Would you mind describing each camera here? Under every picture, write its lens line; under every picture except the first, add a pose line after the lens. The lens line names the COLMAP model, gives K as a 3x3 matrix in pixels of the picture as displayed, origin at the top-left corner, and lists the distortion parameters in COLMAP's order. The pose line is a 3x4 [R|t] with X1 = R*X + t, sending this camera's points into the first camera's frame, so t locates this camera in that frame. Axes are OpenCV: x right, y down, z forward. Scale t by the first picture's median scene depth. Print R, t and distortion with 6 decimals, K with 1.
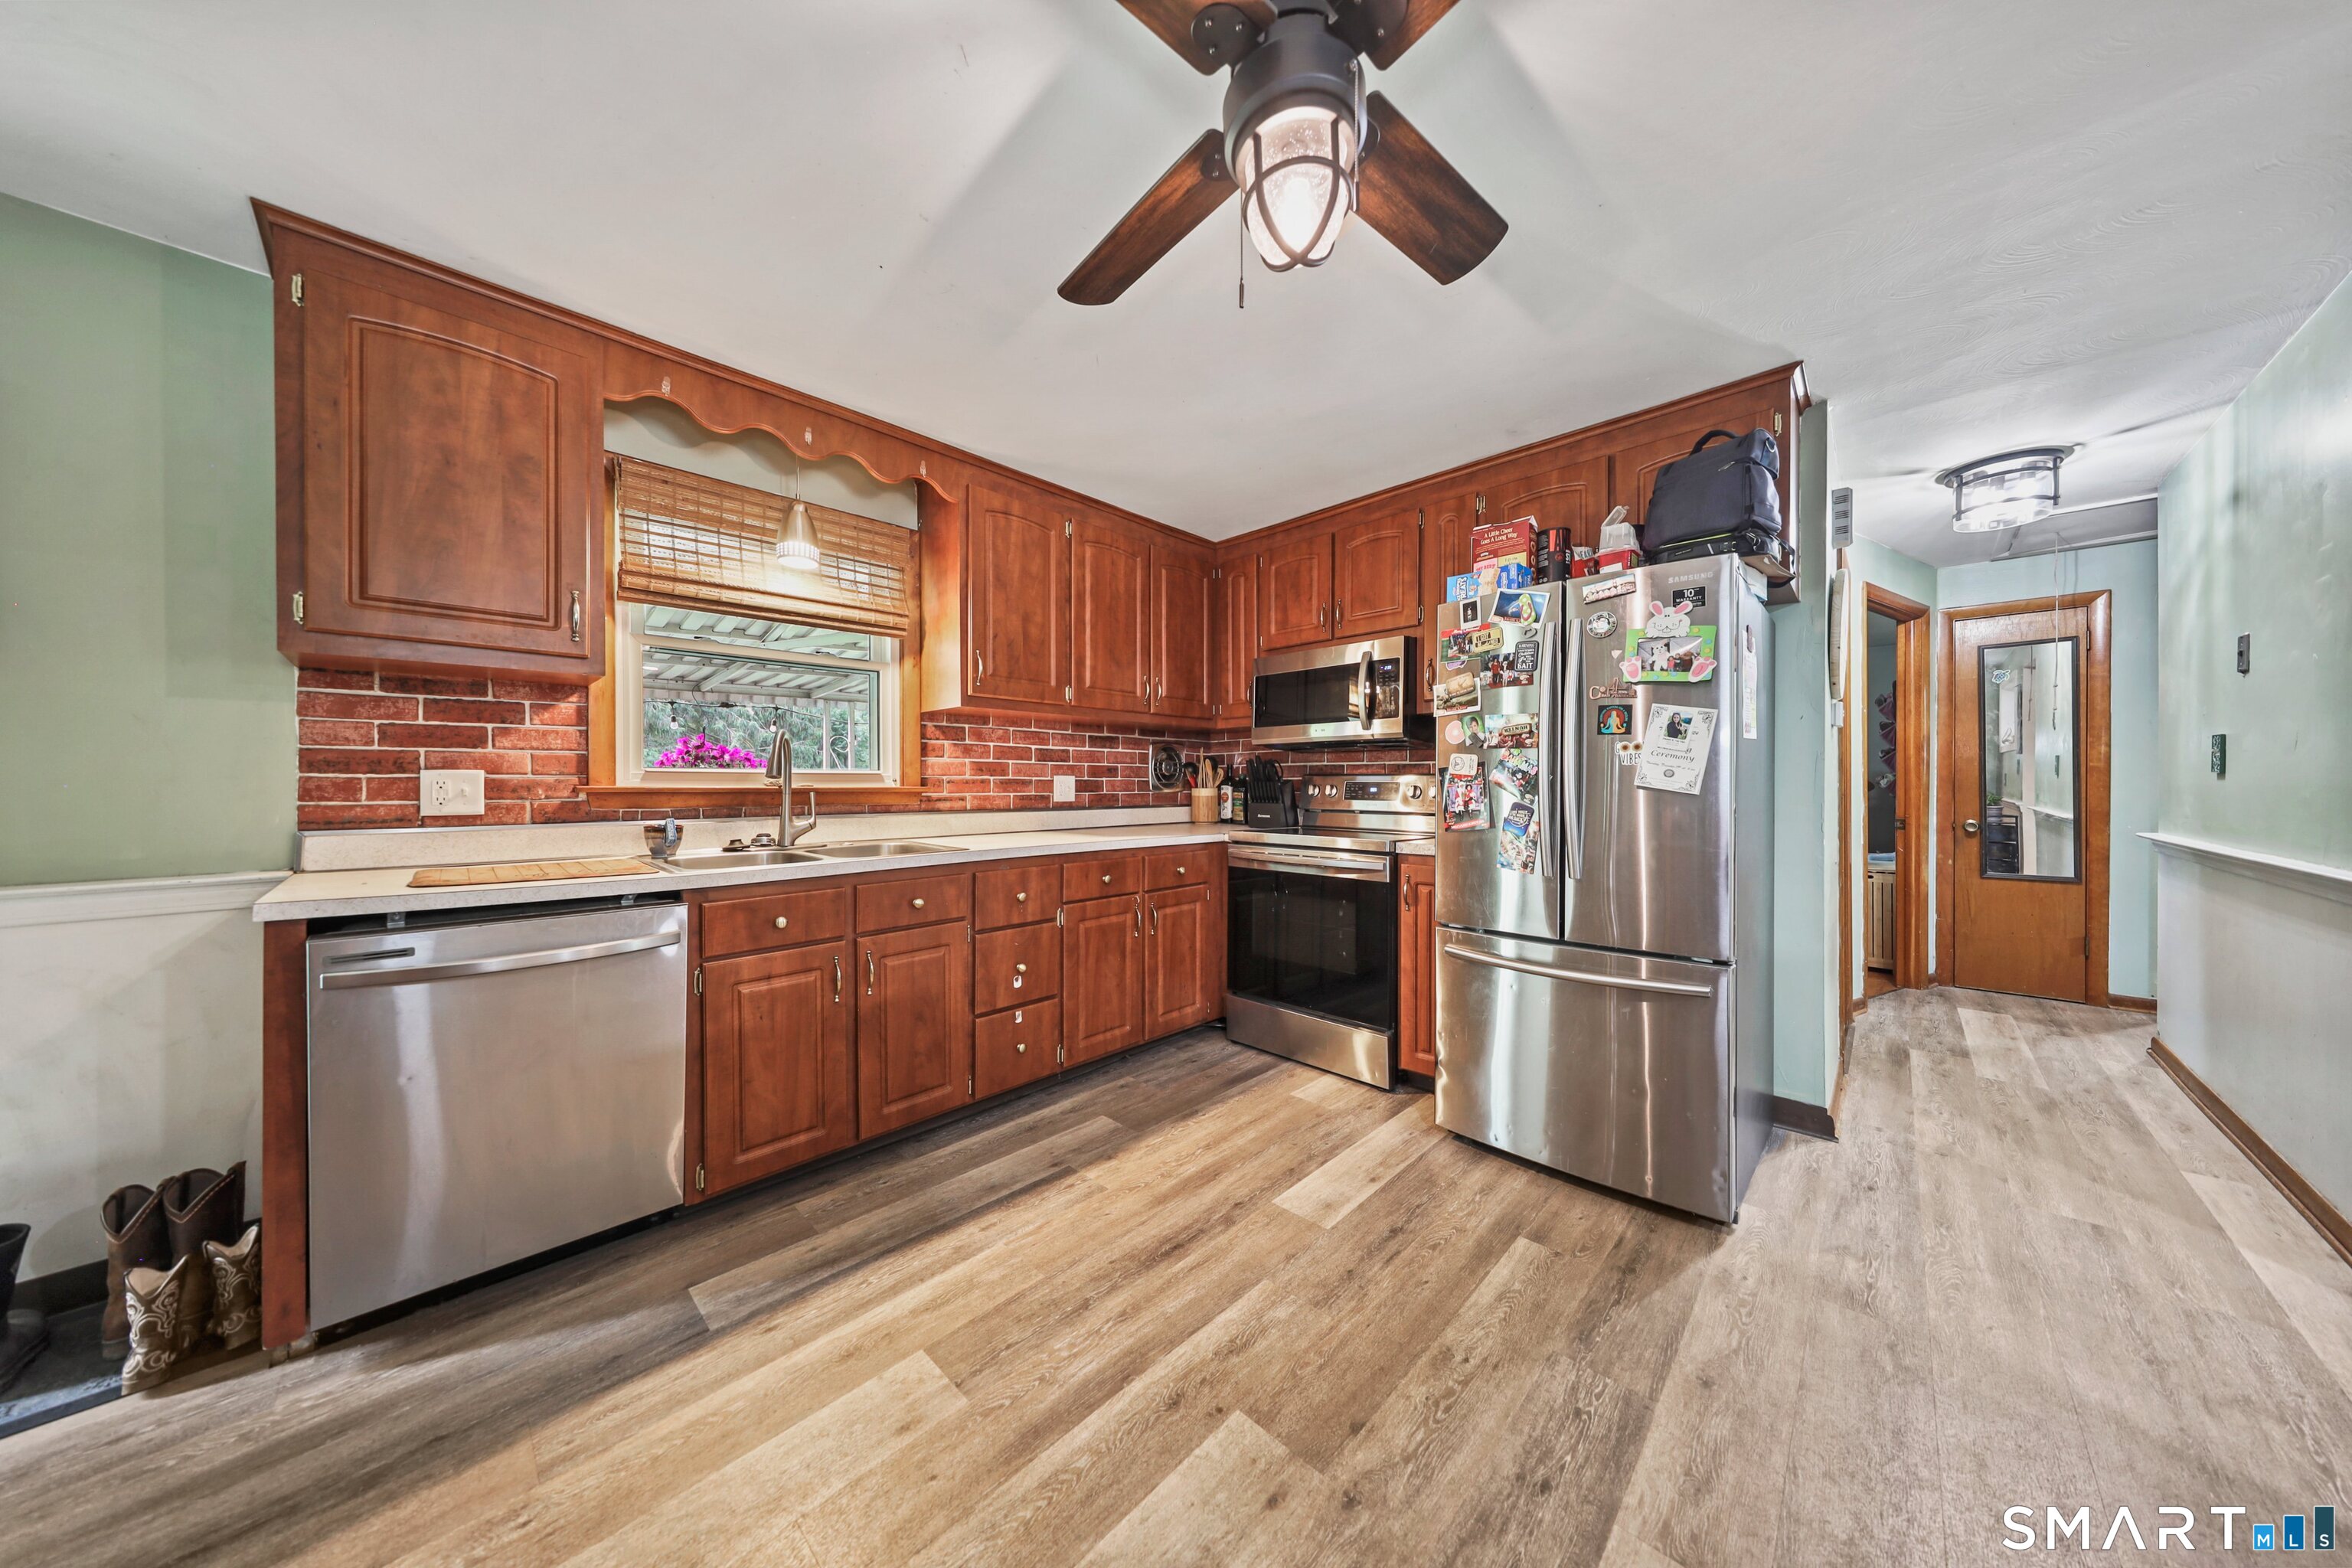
lens RADIAL K [[723.3, 0, 1176.0], [0, 723.3, 784.0], [0, 0, 1]] dist [0.004941, -0.000006]
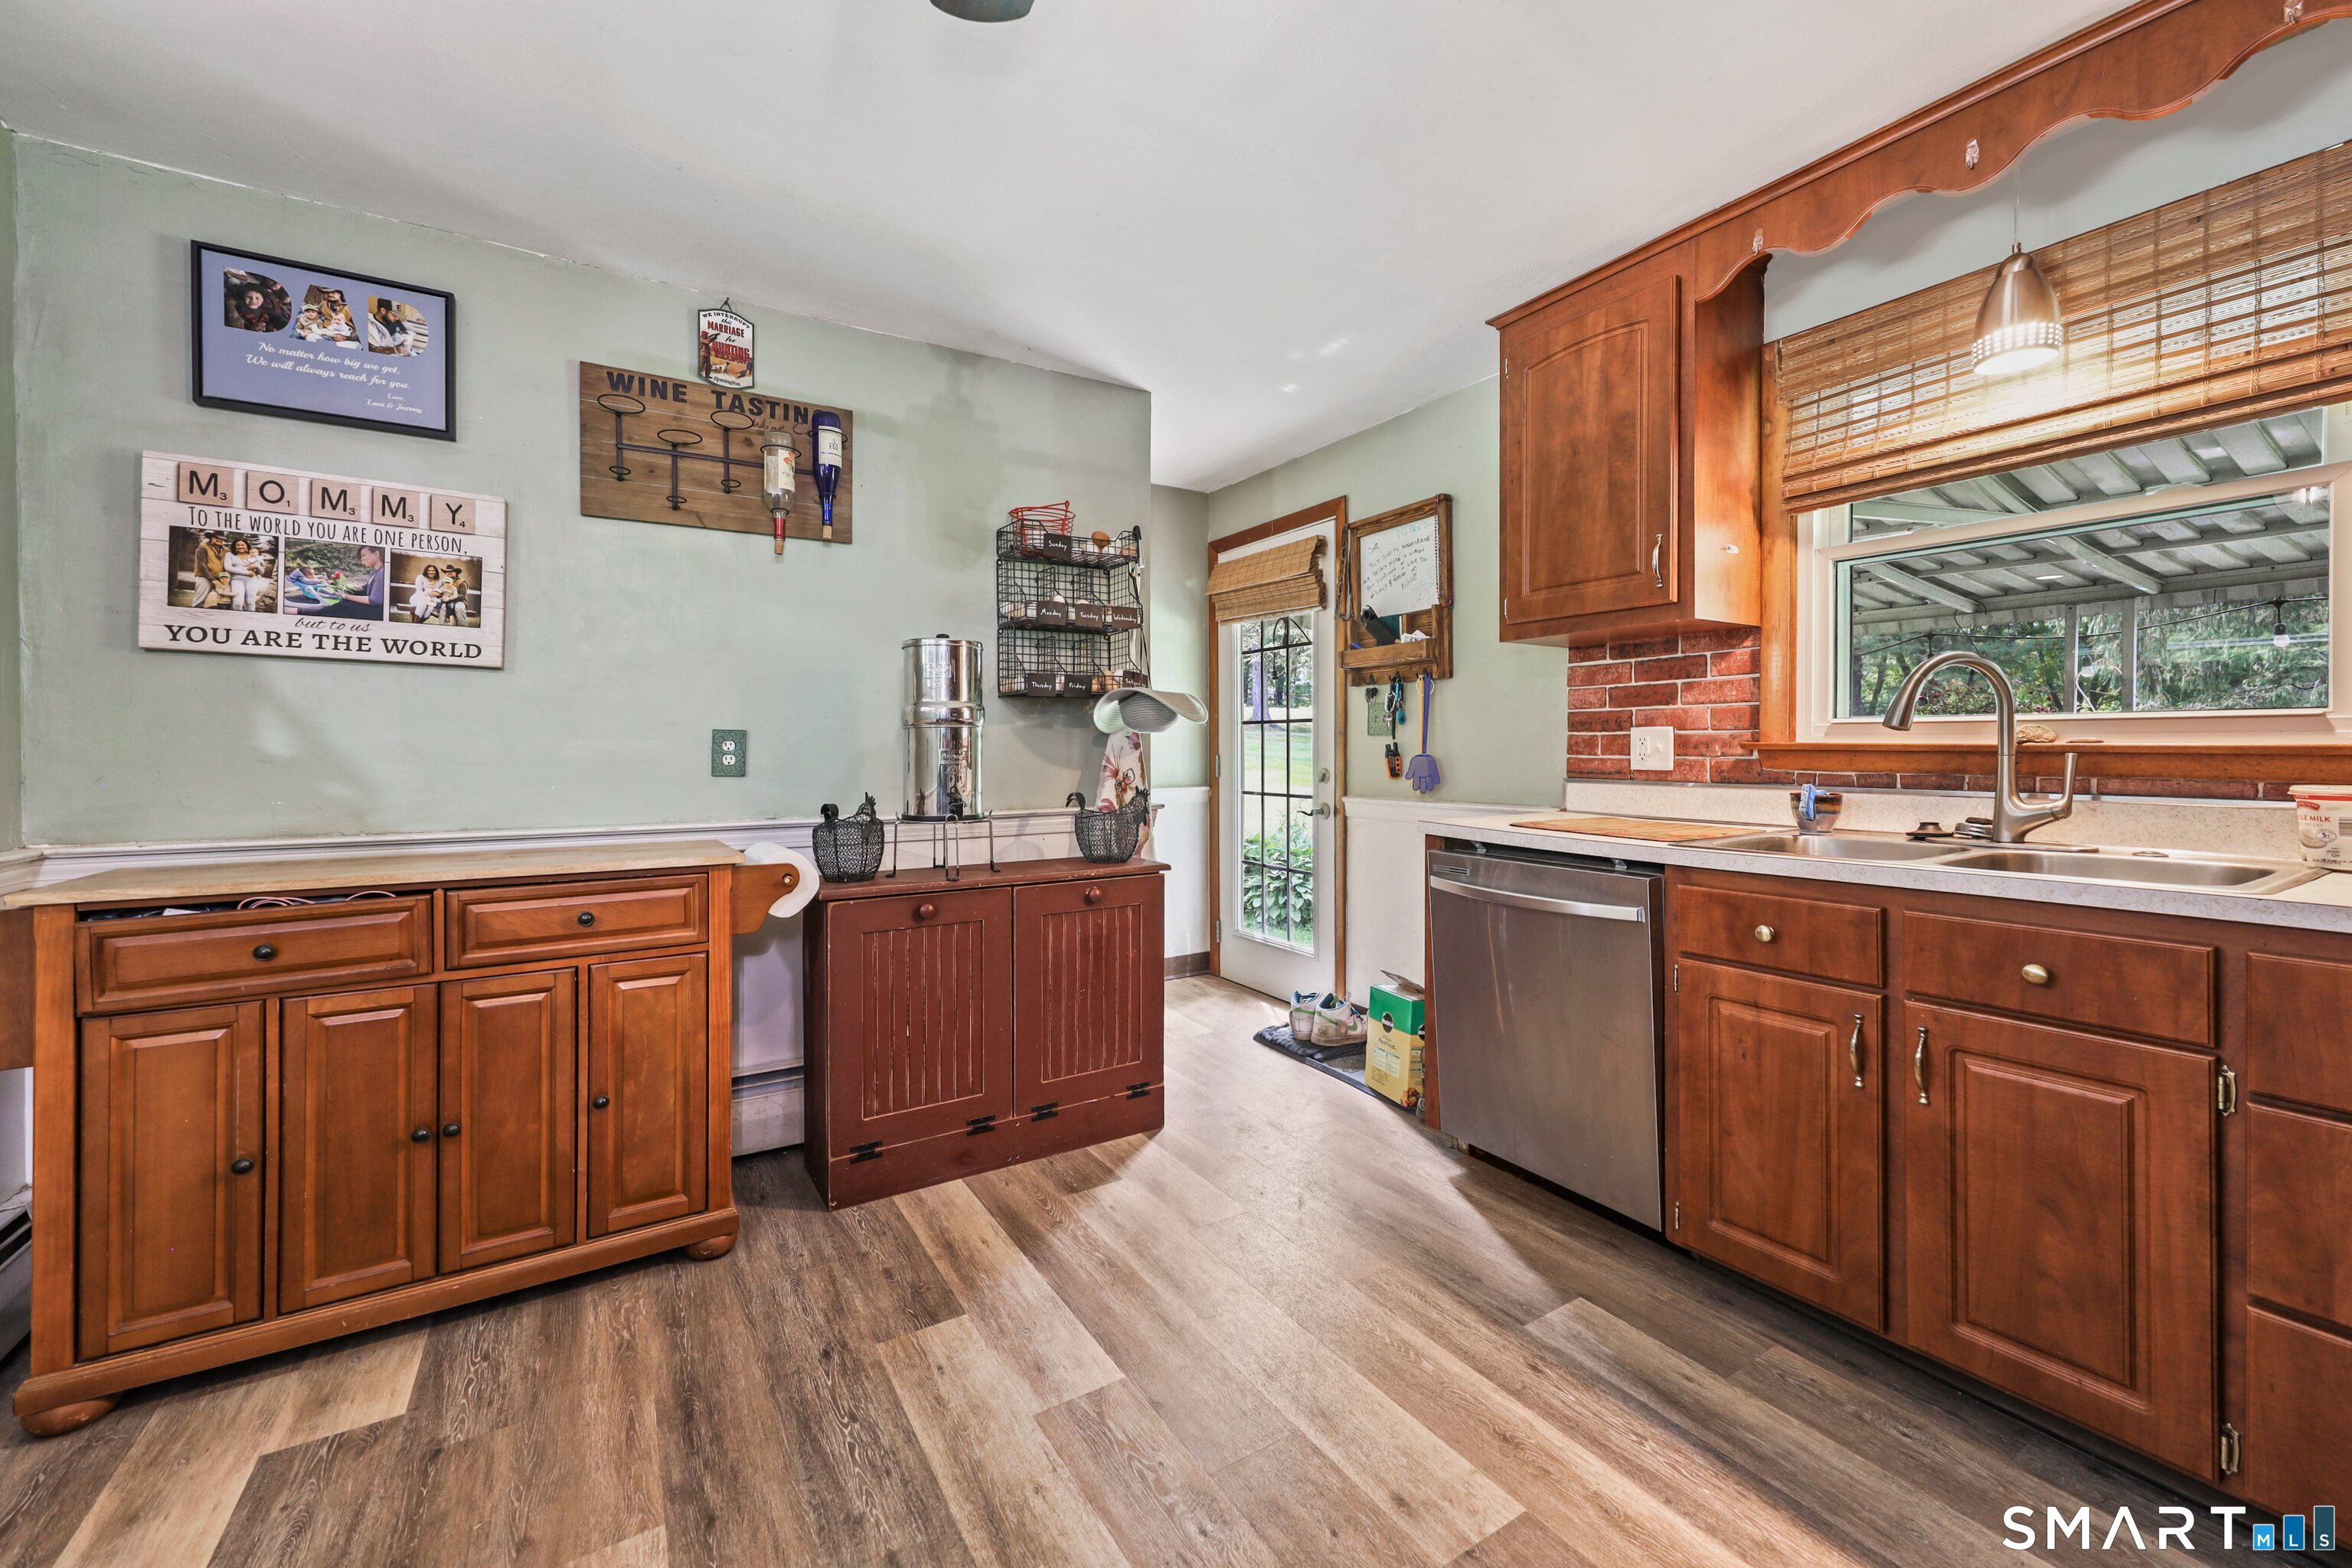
lens RADIAL K [[935.6, 0, 1167.5], [0, 935.6, 752.6], [0, 0, 1]] dist [0.001101, 0.000106]
pose [[-0.249217, 0.007471, -0.968419, 0.486034], [0.002095, 0.999972, 0.007175, 0.006384], [0.968446, -0.000241, -0.249225, 0.663763]]
